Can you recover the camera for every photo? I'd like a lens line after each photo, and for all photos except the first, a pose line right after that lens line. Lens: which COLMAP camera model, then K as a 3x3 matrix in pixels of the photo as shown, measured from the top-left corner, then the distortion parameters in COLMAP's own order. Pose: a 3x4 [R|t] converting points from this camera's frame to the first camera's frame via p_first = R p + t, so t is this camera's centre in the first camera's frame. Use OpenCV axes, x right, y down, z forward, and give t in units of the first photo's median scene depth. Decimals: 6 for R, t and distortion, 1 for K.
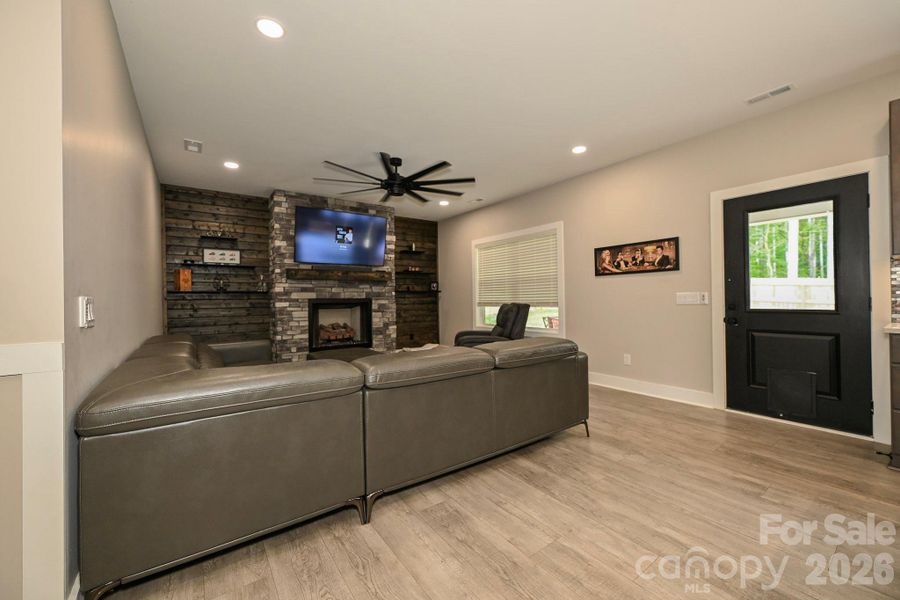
lens RADIAL K [[354.3, 0, 445.9], [0, 354.3, 298.9], [0, 0, 1]] dist [-0.002344, 0.000712]
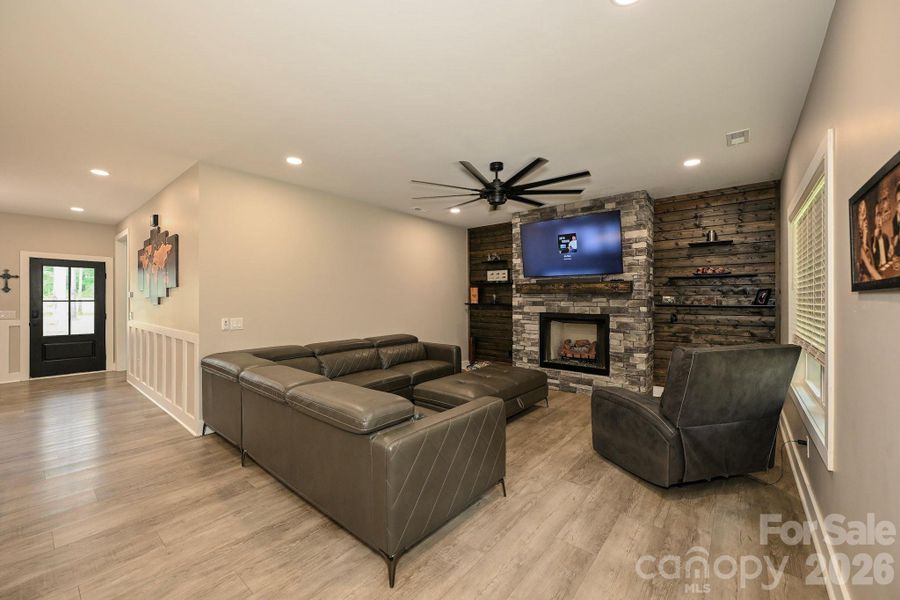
lens RADIAL K [[354.3, 0, 452.3], [0, 354.3, 299.3], [0, 0, 1]] dist [-0.002344, 0.000712]
pose [[0.262065, 0.014859, -0.964936, 0.547331], [-0.006425, 0.999886, 0.013652, -0.052291], [0.965029, 0.002622, 0.262131, 0.522768]]
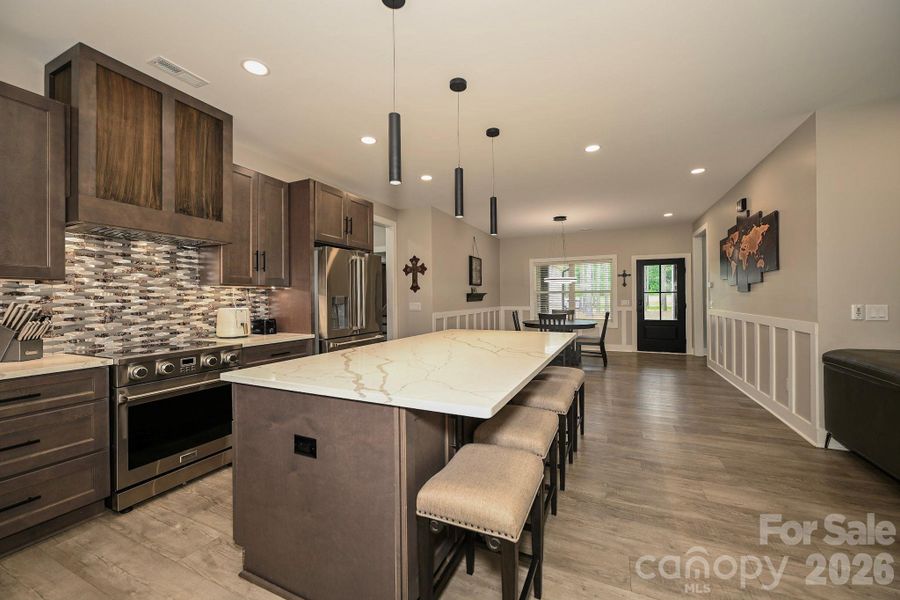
lens RADIAL K [[354.3, 0, 449.2], [0, 354.3, 299.1], [0, 0, 1]] dist [-0.002344, 0.000712]
pose [[-0.867453, 0.024295, -0.496926, 0.545341], [0.021771, 0.999704, 0.010872, -0.029336], [0.497043, -0.001388, -0.867725, 0.425636]]
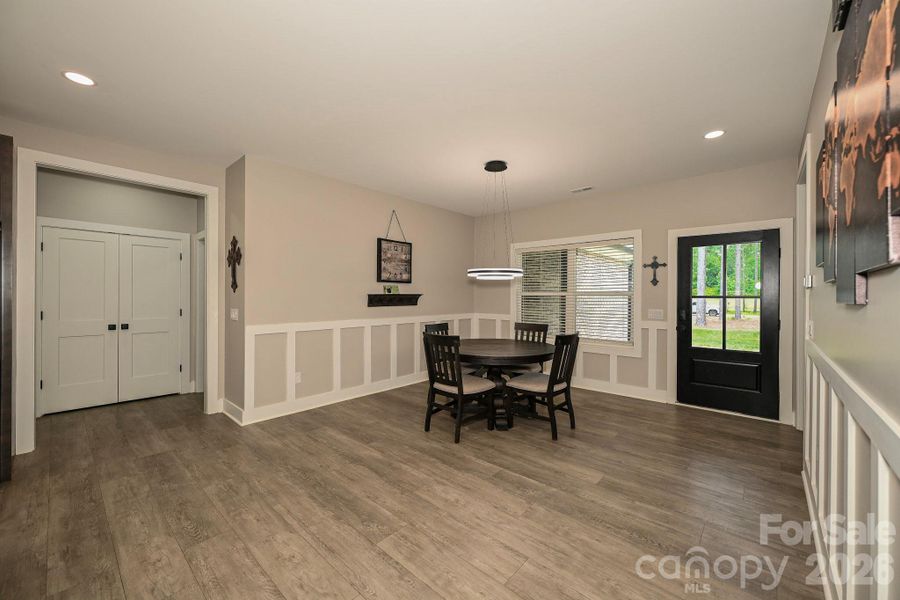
lens RADIAL K [[354.3, 0, 446.2], [0, 354.3, 297.8], [0, 0, 1]] dist [-0.002344, 0.000712]
pose [[-0.976911, 0.011094, -0.213356, -0.199196], [0.009693, 0.999924, 0.007611, -0.031485], [0.213425, 0.005367, -0.976945, 0.207094]]
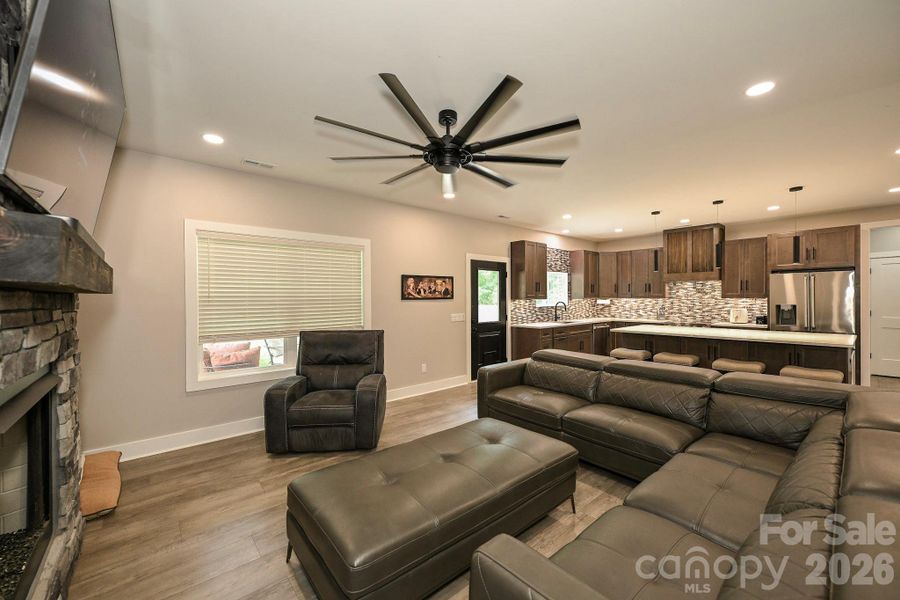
lens RADIAL K [[354.3, 0, 448.9], [0, 354.3, 298.6], [0, 0, 1]] dist [-0.002344, 0.000712]
pose [[-0.090467, 0.013298, 0.995811, -0.603168], [0.010536, 0.999868, -0.012395, -0.046612], [-0.995844, 0.009370, -0.090595, 0.840212]]
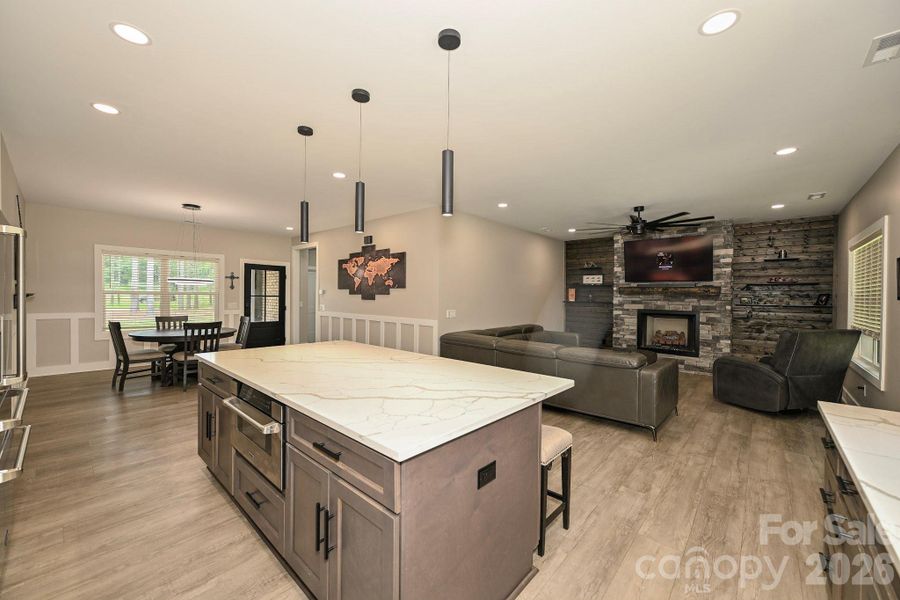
lens RADIAL K [[354.3, 0, 449.5], [0, 354.3, 299.4], [0, 0, 1]] dist [-0.002344, 0.000712]
pose [[0.221707, 0.027429, -0.974728, 0.775634], [-0.017120, 0.999560, 0.024234, -0.059296], [0.974963, 0.011314, 0.222079, 0.029498]]
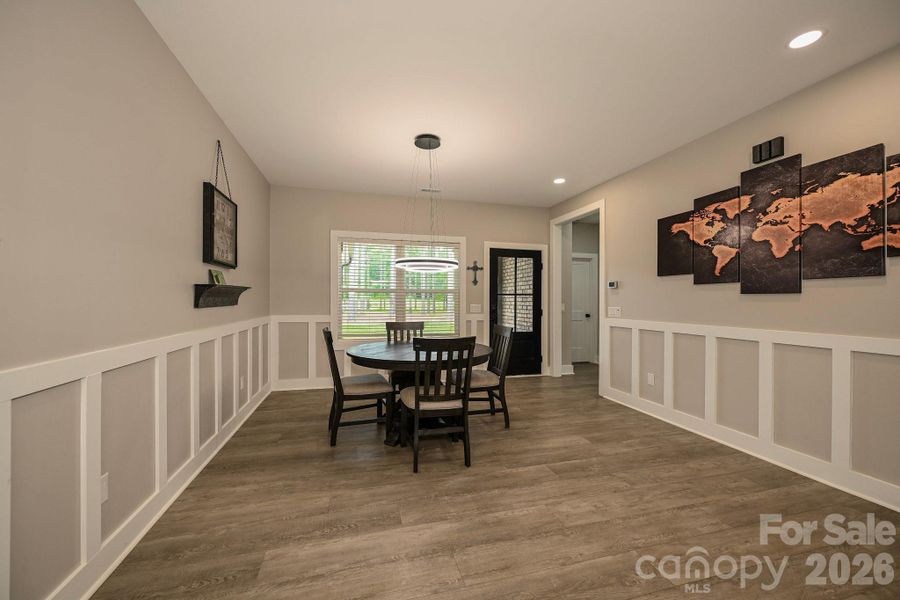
lens RADIAL K [[354.3, 0, 449.8], [0, 354.3, 300.3], [0, 0, 1]] dist [-0.002344, 0.000712]
pose [[-0.345937, 0.013812, -0.938156, 0.136266], [0.000582, 0.999895, 0.014506, -0.019920], [0.938258, 0.004472, -0.345908, -0.237822]]
